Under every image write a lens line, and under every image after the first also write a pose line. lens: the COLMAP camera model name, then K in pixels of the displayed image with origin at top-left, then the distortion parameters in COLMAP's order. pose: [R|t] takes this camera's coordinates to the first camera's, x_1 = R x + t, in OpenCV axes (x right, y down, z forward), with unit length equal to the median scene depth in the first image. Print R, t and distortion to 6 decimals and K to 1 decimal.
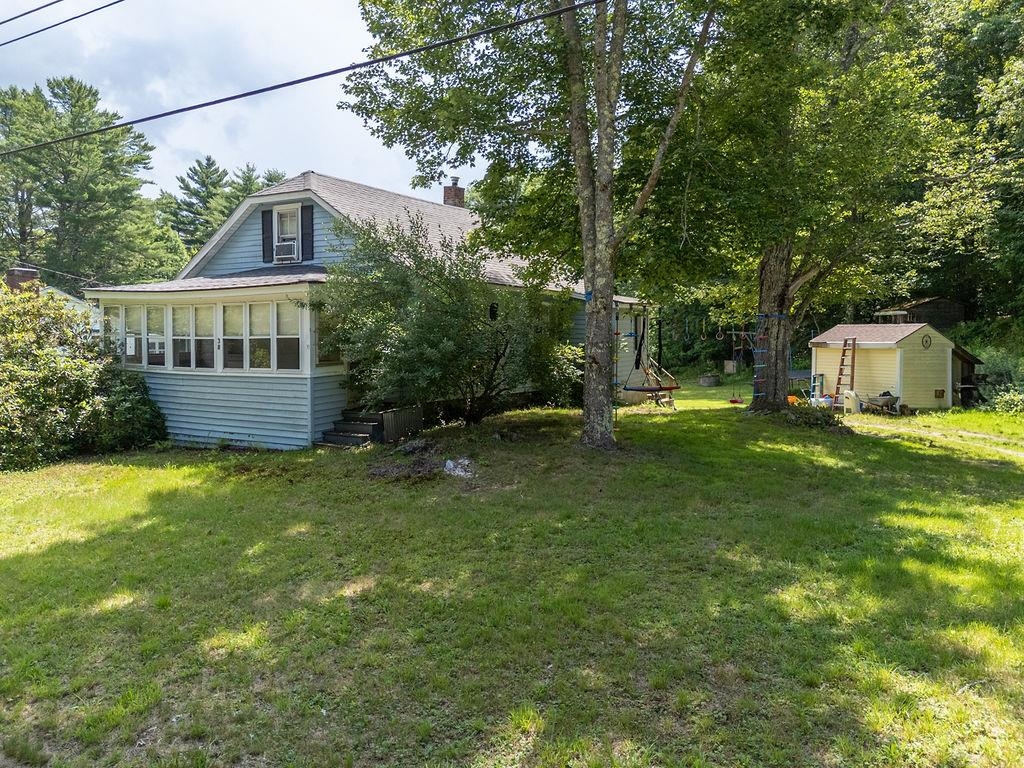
lens RADIAL K [[764.4, 0, 519.8], [0, 764.4, 365.3], [0, 0, 1]] dist [0.065216, -0.049552]
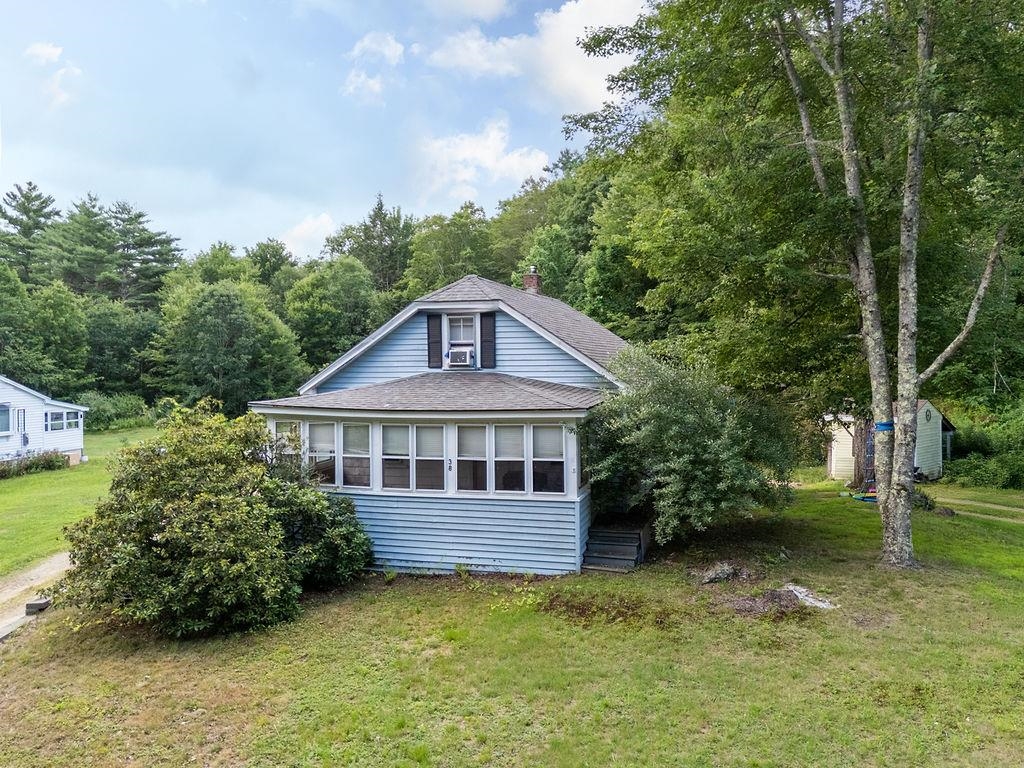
lens RADIAL K [[764.4, 0, 526.2], [0, 764.4, 382.9], [0, 0, 1]] dist [0.065216, -0.049552]
pose [[0.969228, -0.015045, 0.245705, -0.479404], [0.018984, 0.999726, -0.013669, -0.104423], [-0.245432, 0.017913, 0.969248, 0.032477]]
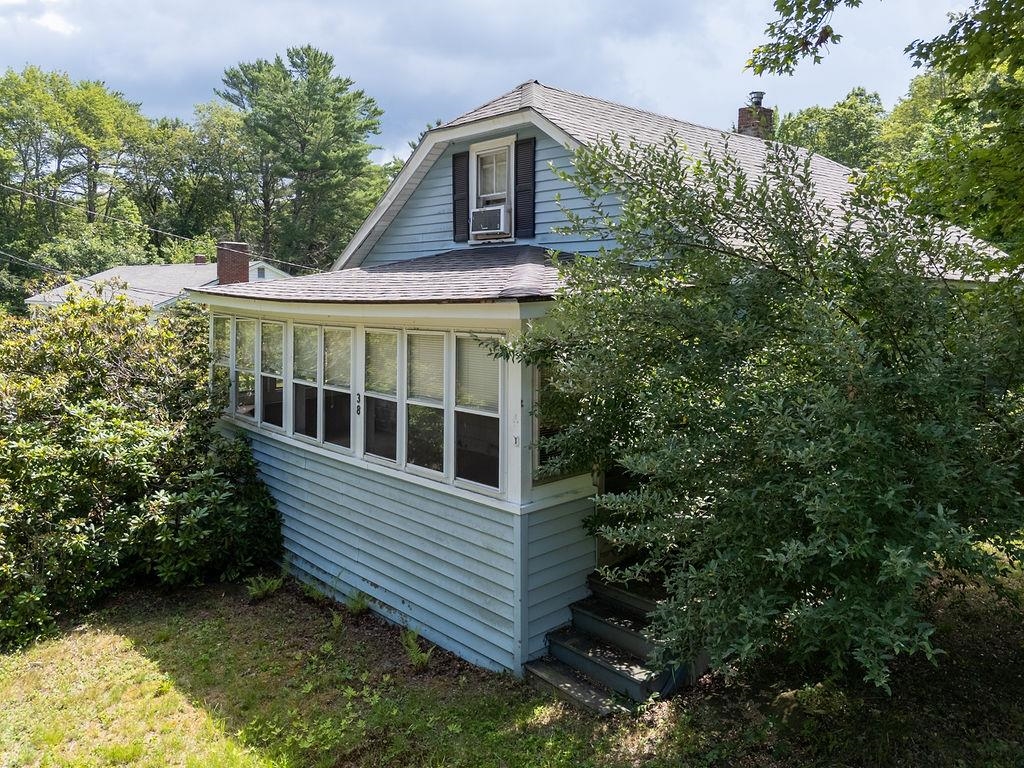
lens RADIAL K [[764.4, 0, 533.1], [0, 764.4, 323.2], [0, 0, 1]] dist [0.065216, -0.049552]
pose [[0.964378, 0.014578, -0.264124, -0.124712], [-0.014787, 0.999890, 0.001197, -0.076640], [0.264113, 0.002752, 0.964488, 0.474839]]
